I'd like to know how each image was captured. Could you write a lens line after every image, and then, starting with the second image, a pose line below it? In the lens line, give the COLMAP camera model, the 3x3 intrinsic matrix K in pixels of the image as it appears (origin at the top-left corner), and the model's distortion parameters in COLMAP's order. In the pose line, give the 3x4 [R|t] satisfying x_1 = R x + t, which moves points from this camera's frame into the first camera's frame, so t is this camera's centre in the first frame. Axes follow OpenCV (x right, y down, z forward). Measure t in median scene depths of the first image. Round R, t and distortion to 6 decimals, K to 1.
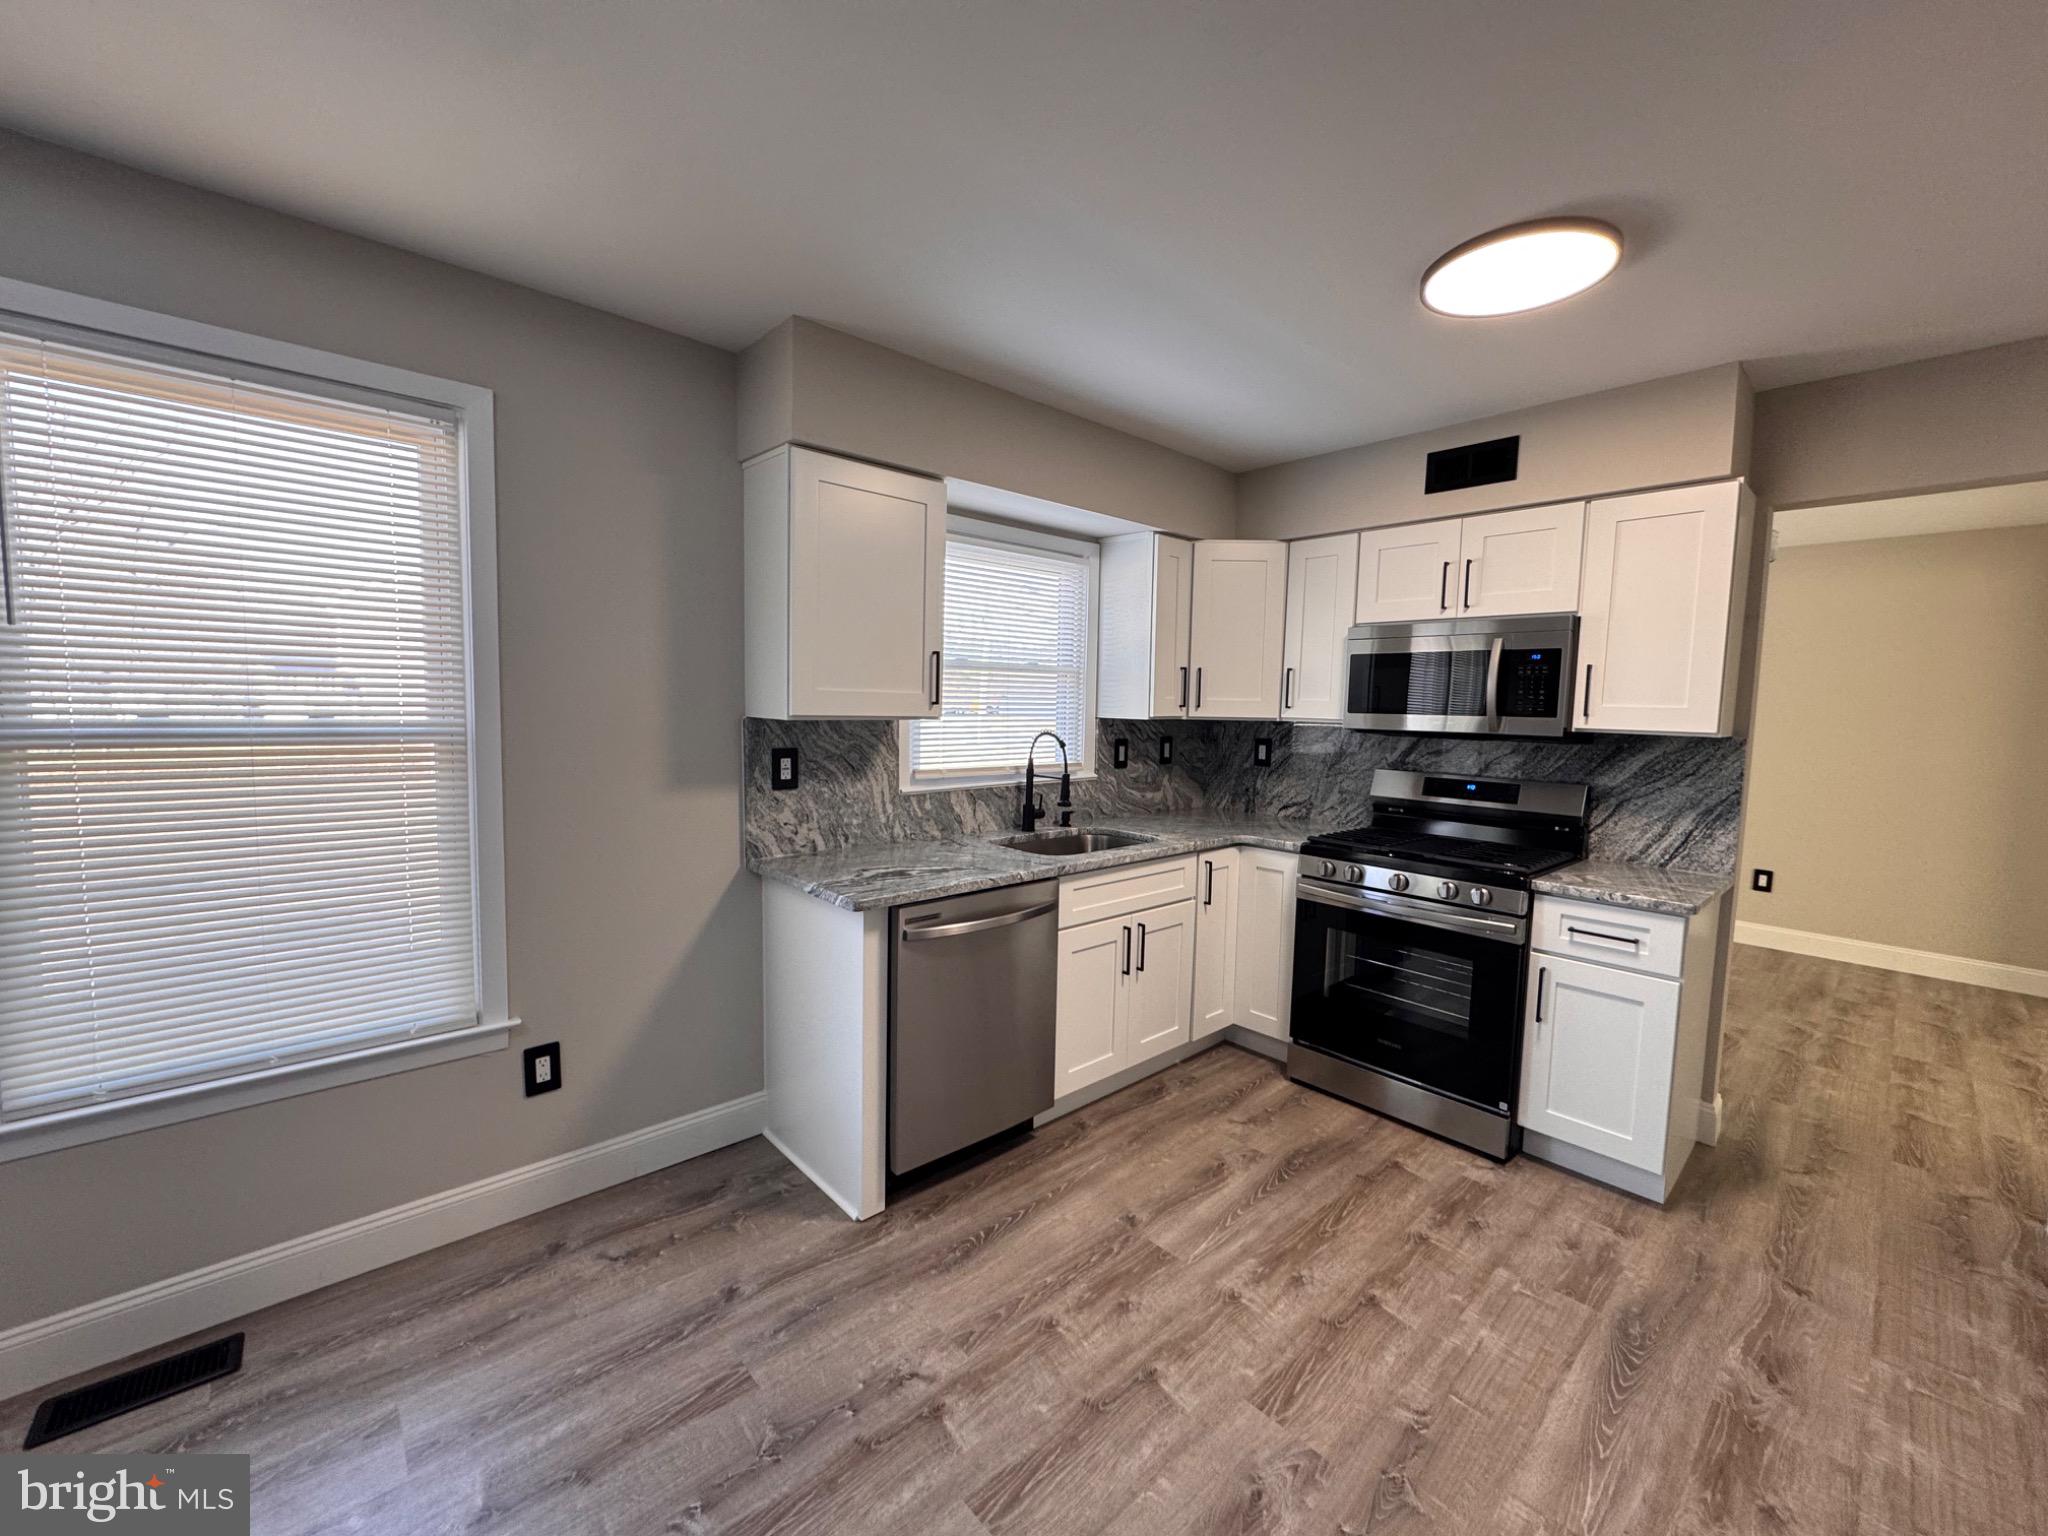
lens RADIAL K [[816.8, 0, 1019.5], [0, 816.8, 769.0], [0, 0, 1]] dist [-0.002569, 0.000190]
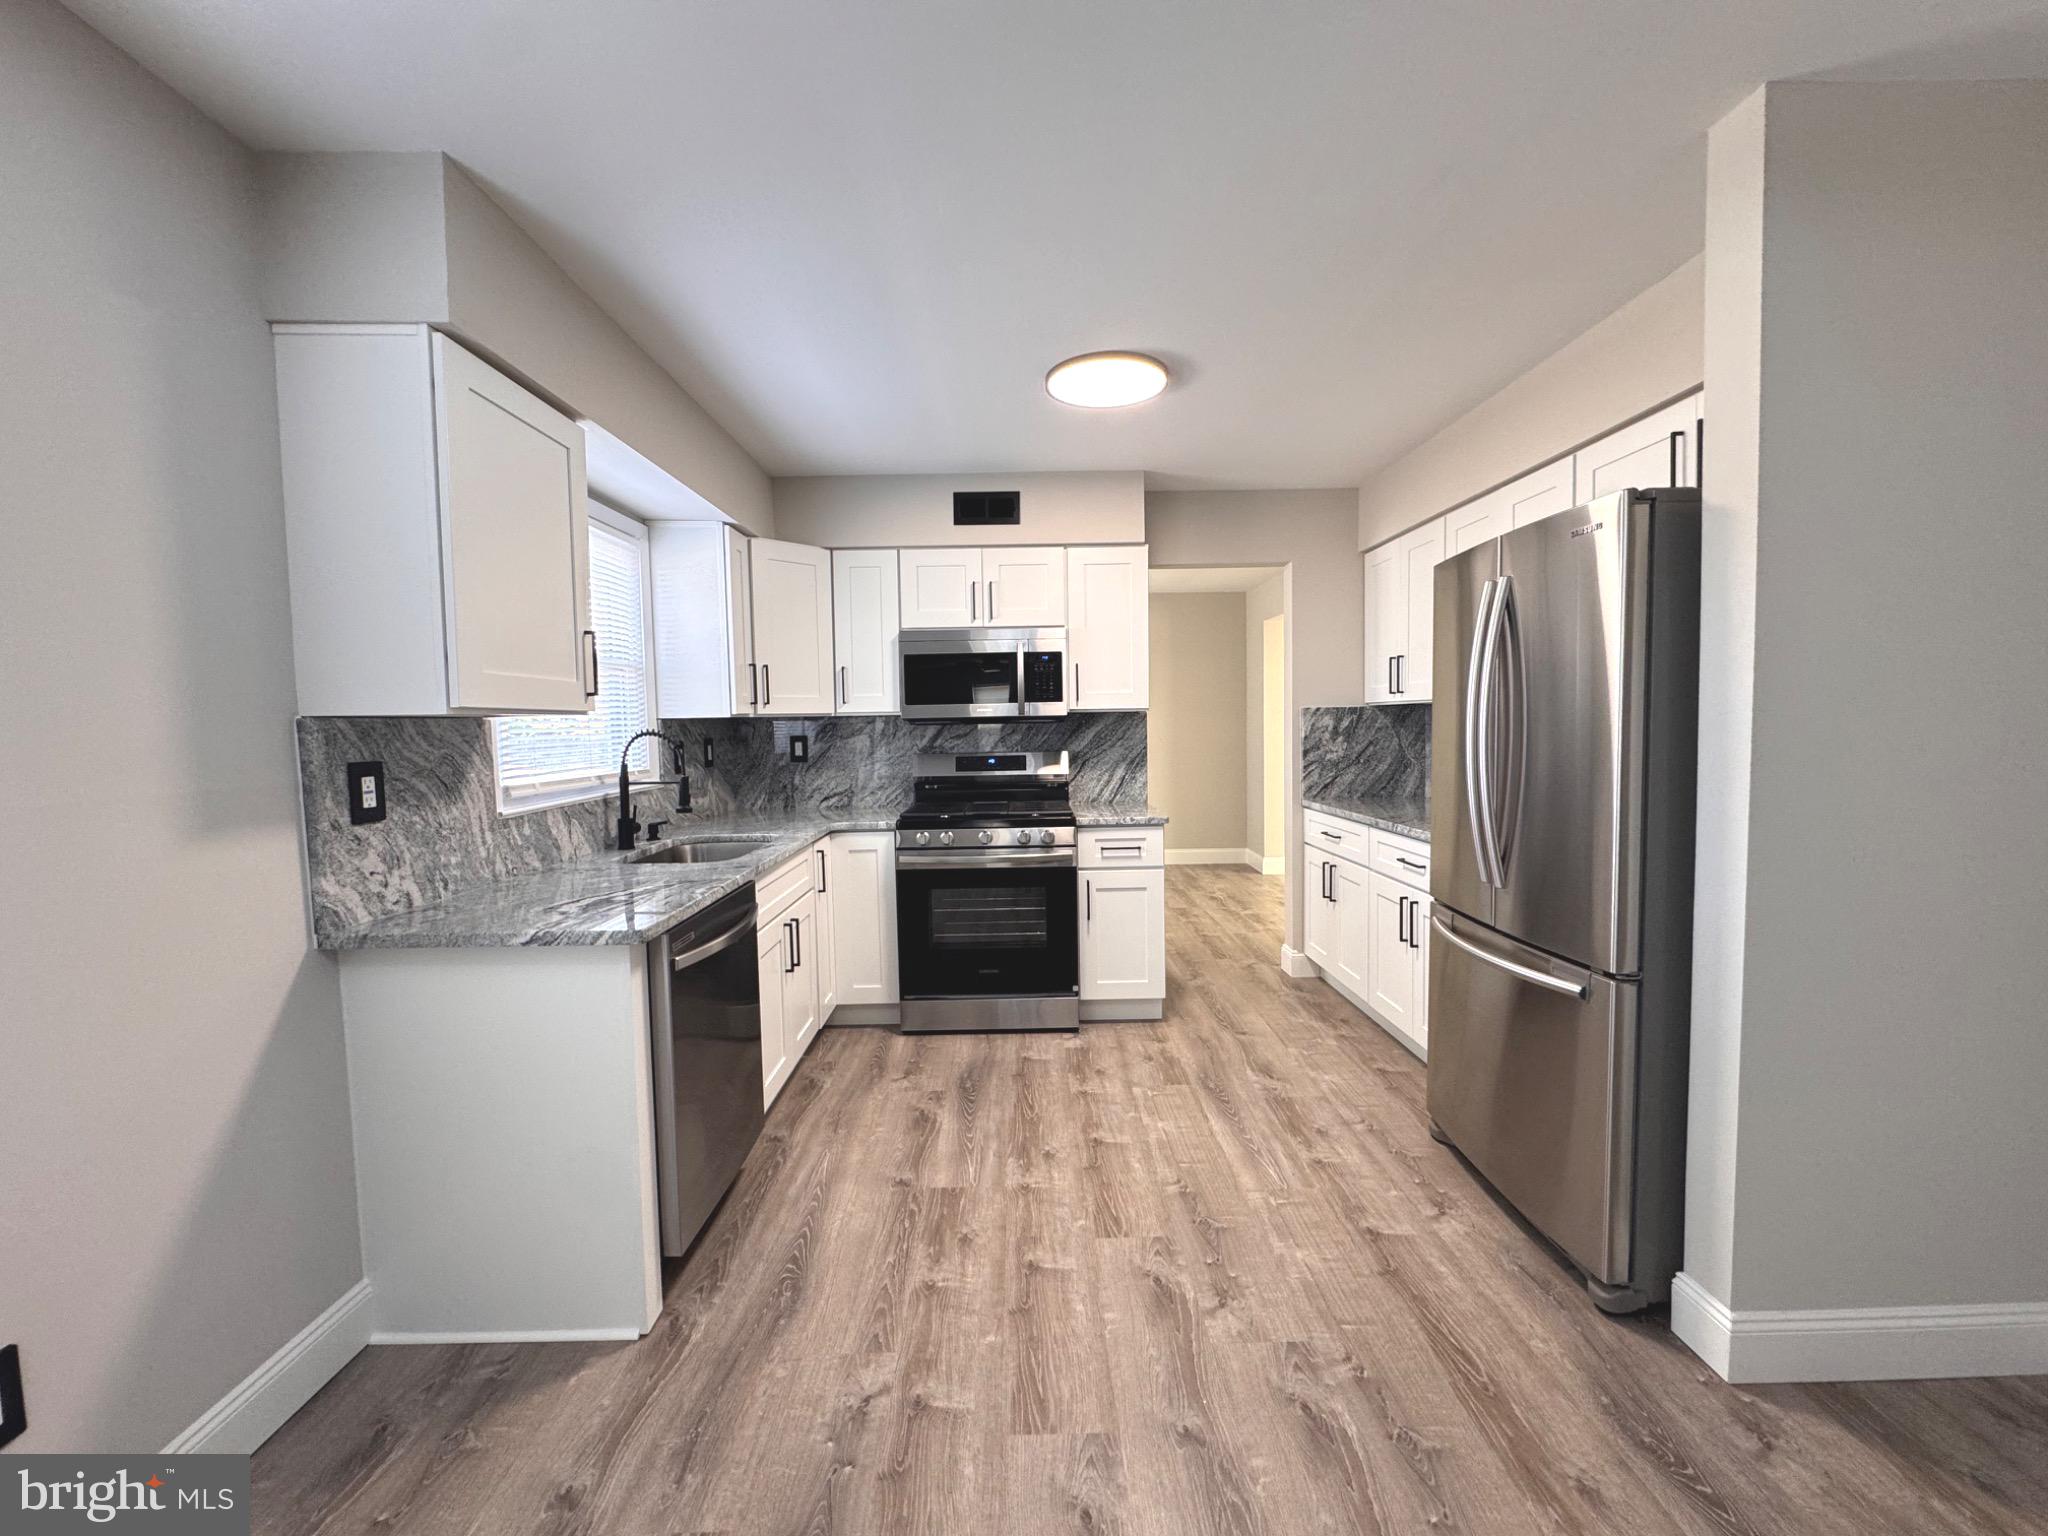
lens RADIAL K [[816.8, 0, 1030.1], [0, 816.8, 768.9], [0, 0, 1]] dist [-0.002569, 0.000190]
pose [[0.661252, -0.076342, 0.746269, -0.429786], [0.093238, 0.995458, 0.019217, 0.018922], [-0.744347, 0.056873, 0.665367, 0.135555]]
